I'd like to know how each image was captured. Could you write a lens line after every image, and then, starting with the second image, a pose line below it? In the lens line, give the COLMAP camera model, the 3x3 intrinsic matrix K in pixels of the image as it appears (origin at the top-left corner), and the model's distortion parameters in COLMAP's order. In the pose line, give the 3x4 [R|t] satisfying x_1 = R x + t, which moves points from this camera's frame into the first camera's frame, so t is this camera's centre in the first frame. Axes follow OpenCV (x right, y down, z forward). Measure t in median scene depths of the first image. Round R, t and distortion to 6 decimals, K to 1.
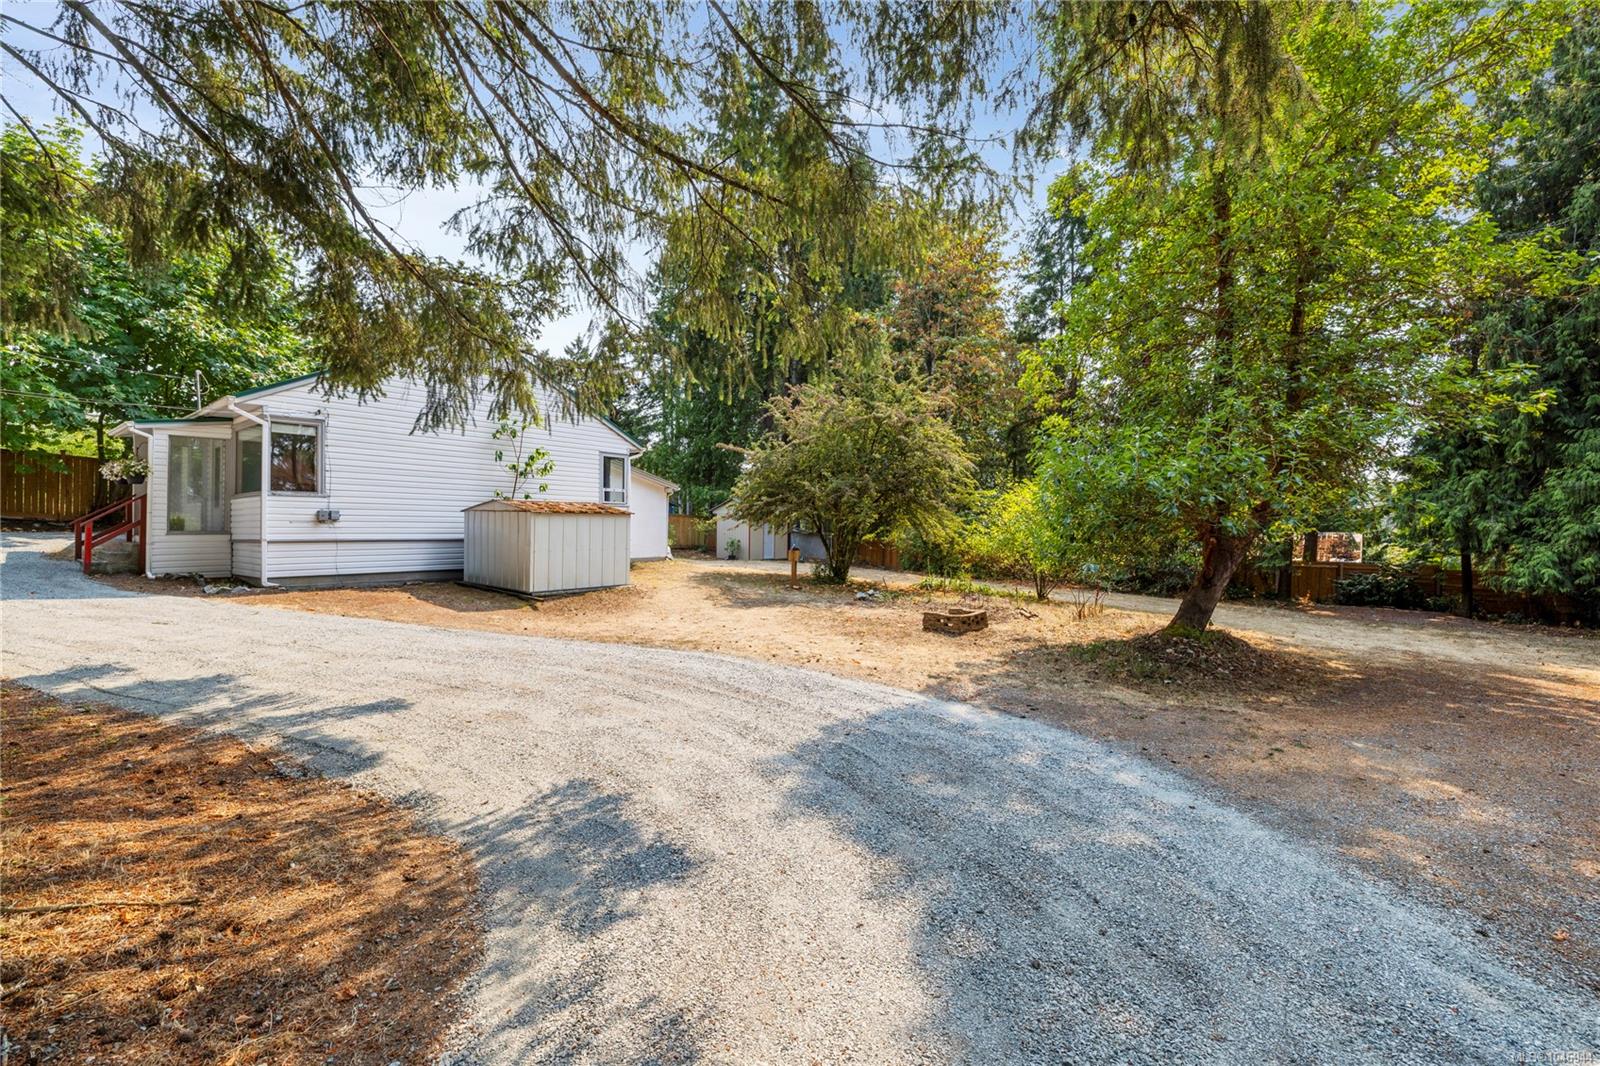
lens RADIAL K [[667.0, 0, 799.6], [0, 667.0, 527.4], [0, 0, 1]] dist [-0.001360, 0.000229]
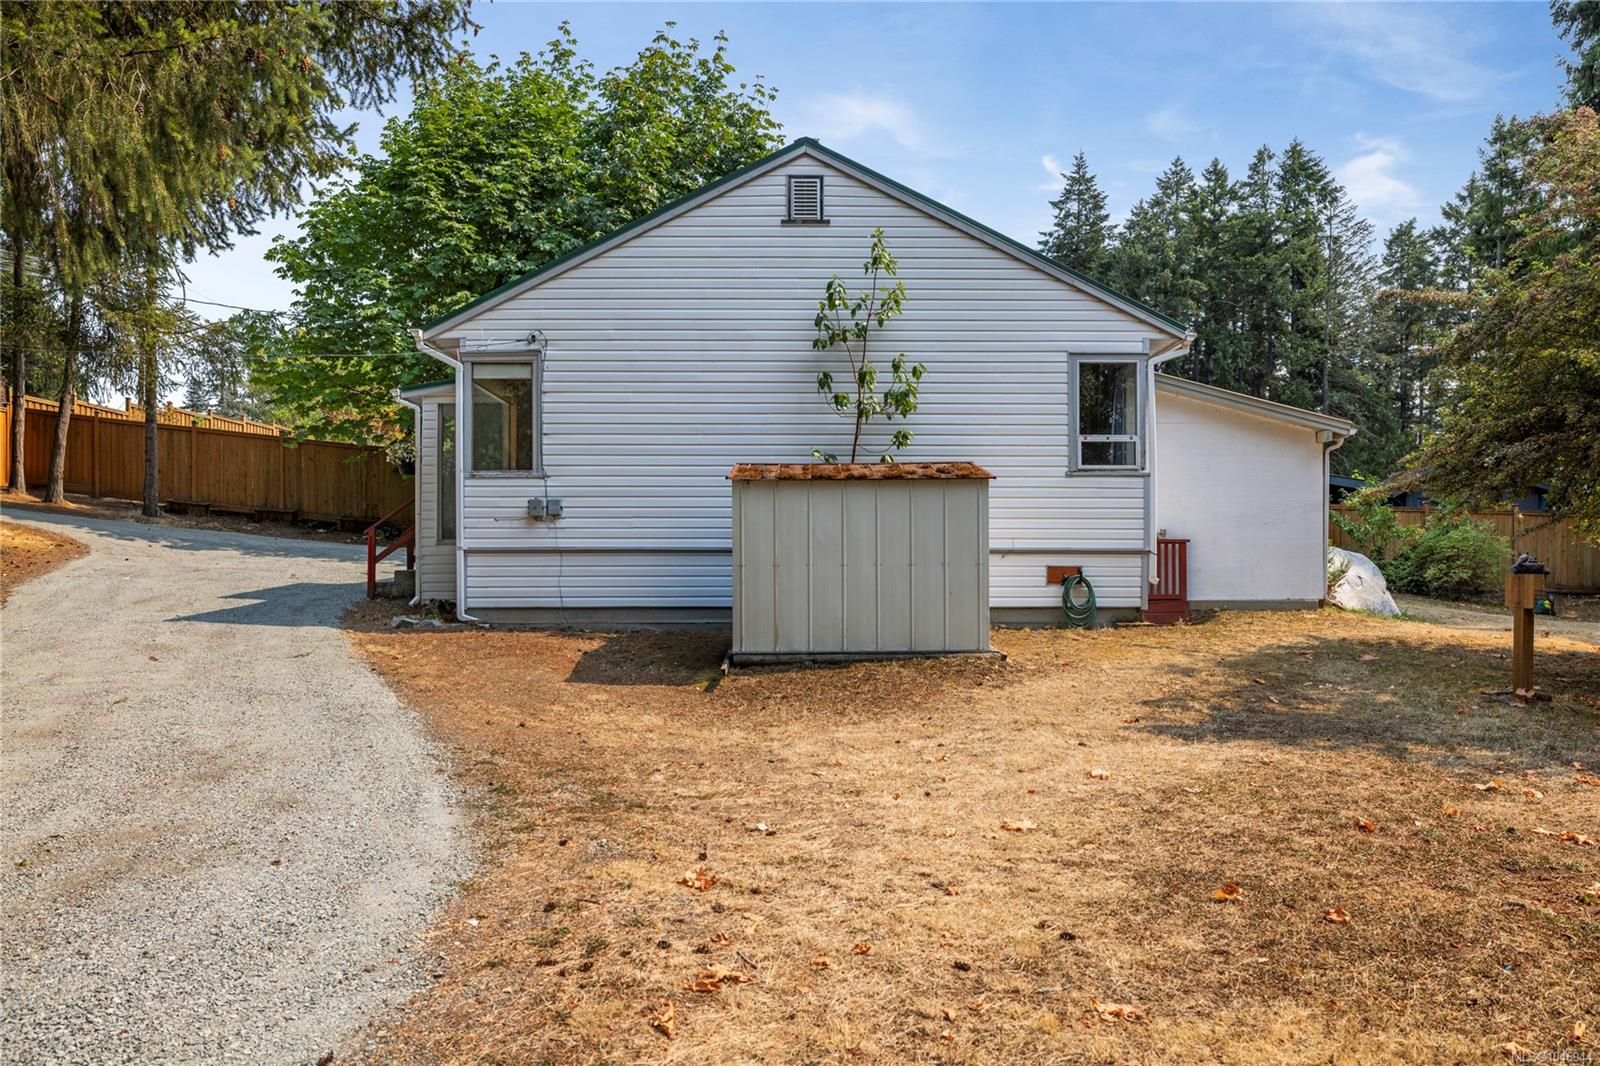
lens RADIAL K [[1161.1, 0, 807.9], [0, 1161.1, 561.5], [0, 0, 1]] dist [-0.001280, 0.002501]
pose [[0.633366, -0.008603, -0.773804, 0.433557], [0.006906, 0.999961, -0.005464, 0.063796], [0.773821, -0.001883, 0.633401, 0.879449]]
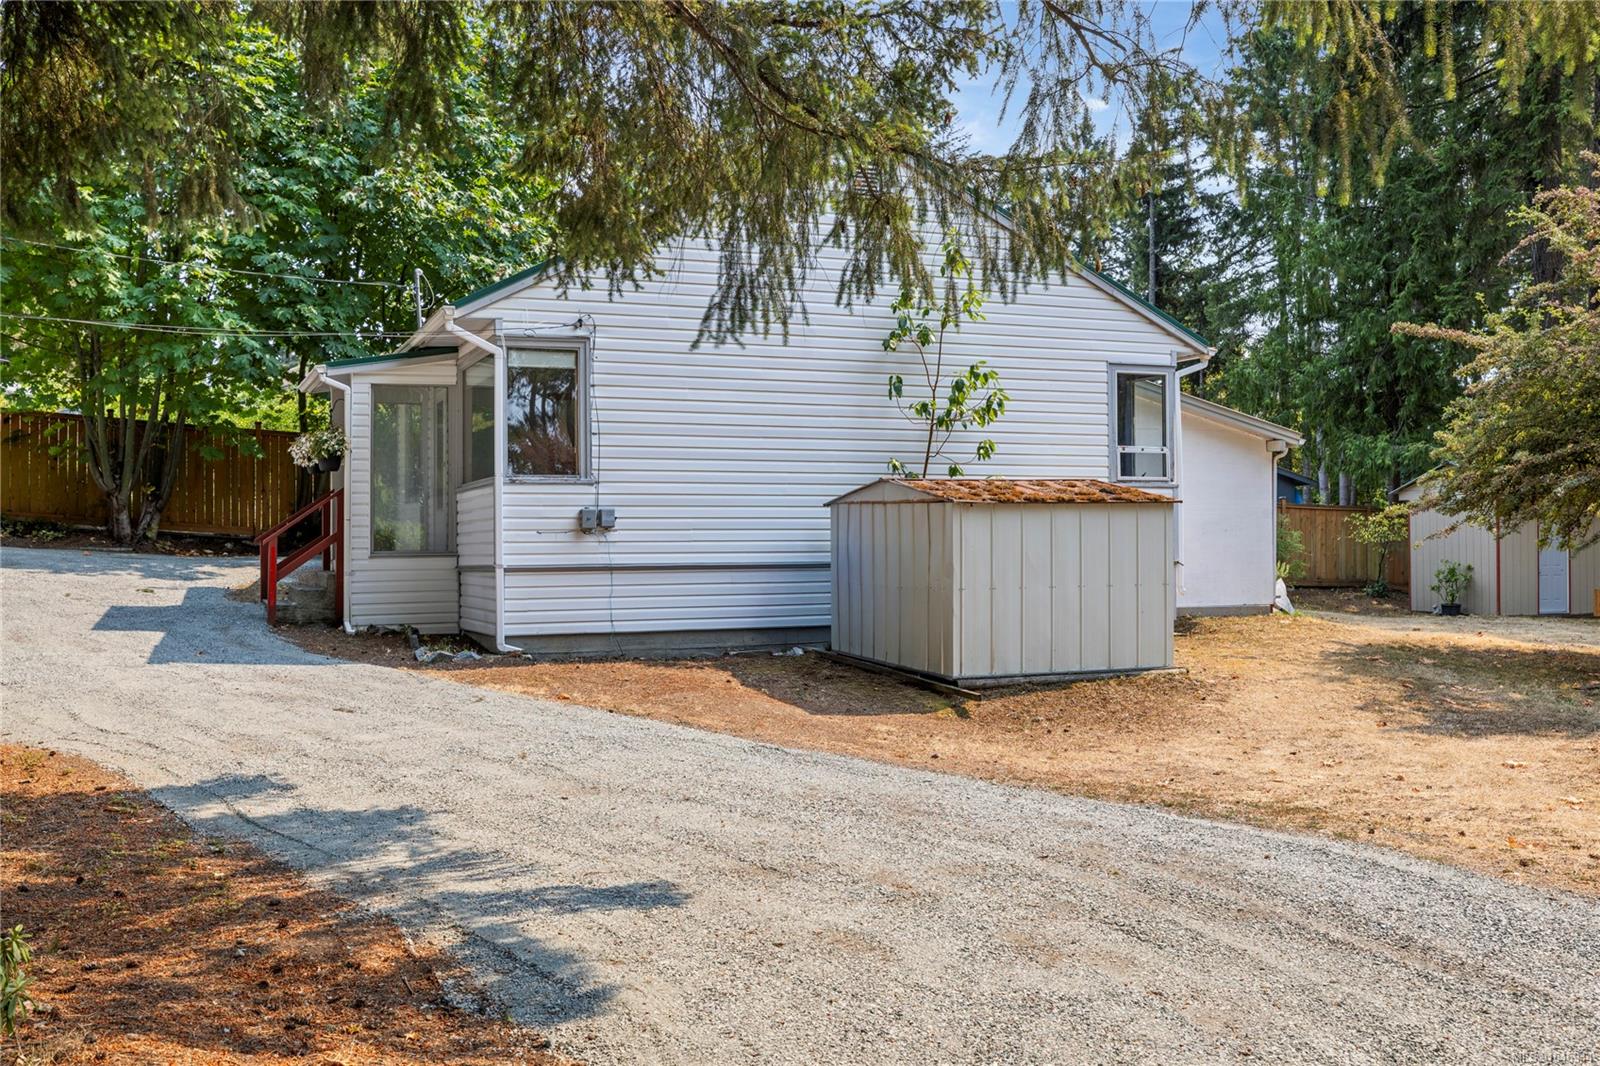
lens RADIAL K [[1533.1, 0, 802.2], [0, 1533.1, 532.5], [0, 0, 1]] dist [-0.001395, 0.000000]
pose [[0.873237, -0.015029, -0.487064, 0.033982], [0.012836, 0.999887, -0.007840, 0.006990], [0.487127, 0.000594, 0.873331, 0.045625]]
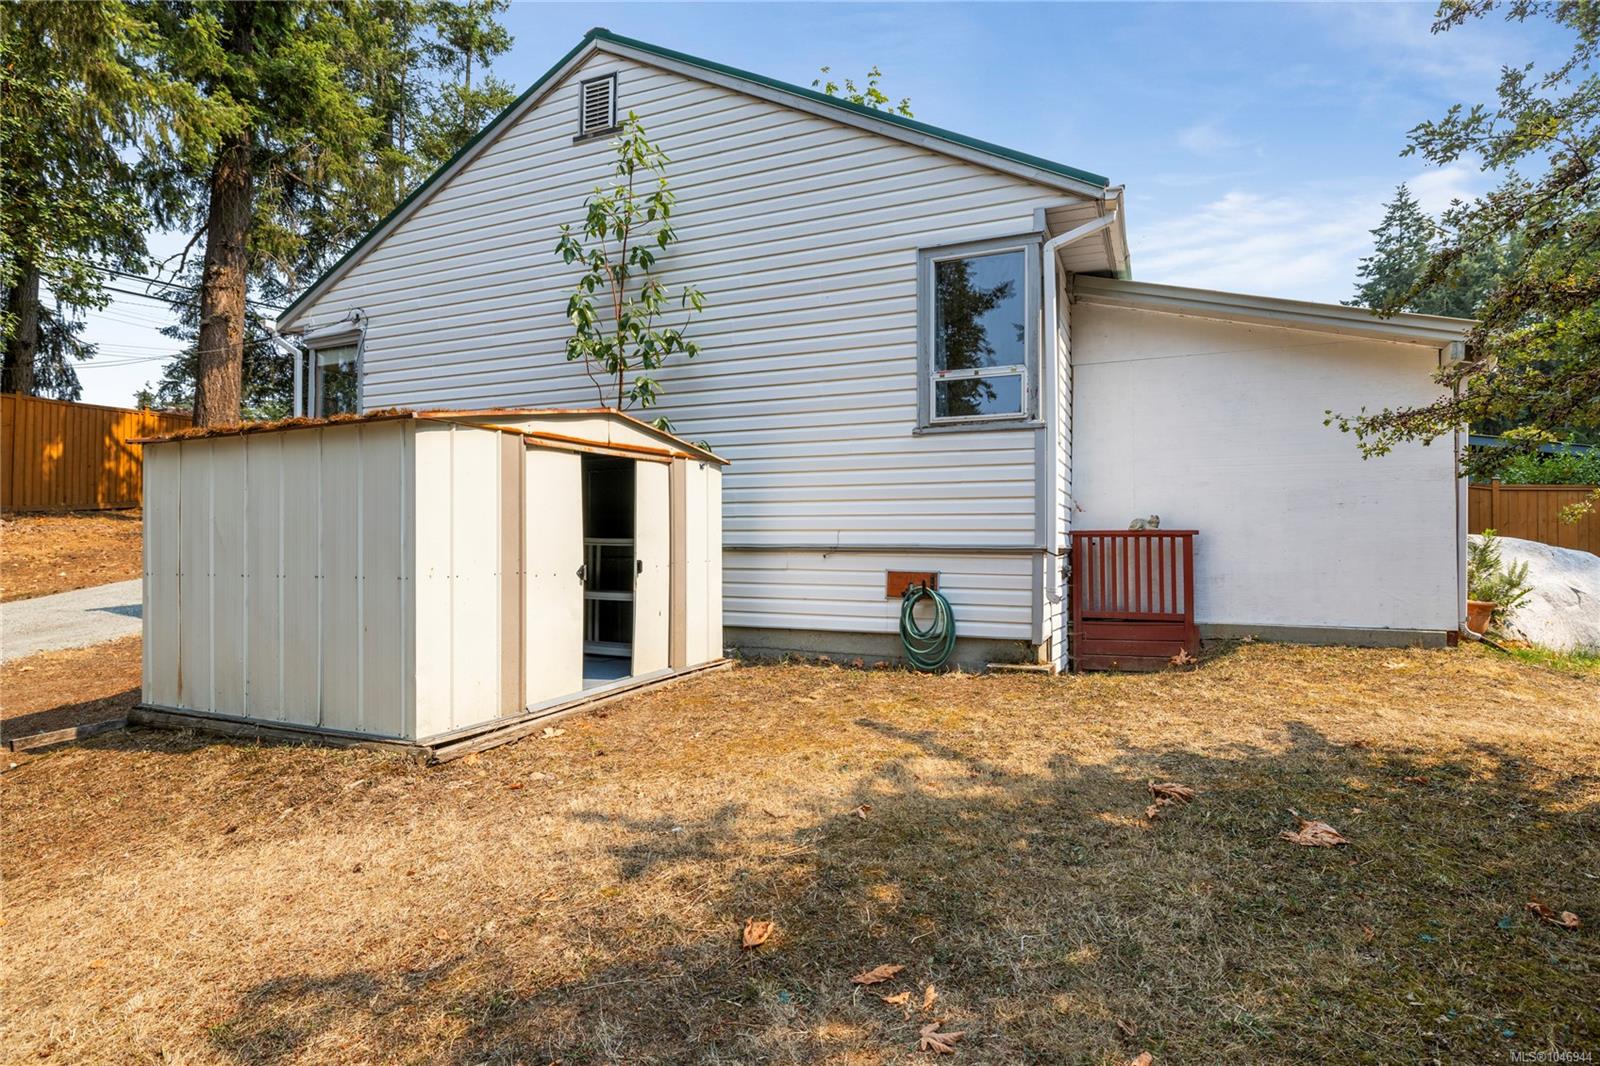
lens RADIAL K [[819.8, 0, 802.7], [0, 819.8, 531.4], [0, 0, 1]] dist [-0.000490, 0.002699]
pose [[0.256947, -0.025869, -0.966079, 0.075580], [0.000130, 0.999643, -0.026733, 0.045292], [0.966425, 0.006743, 0.256859, 2.001552]]
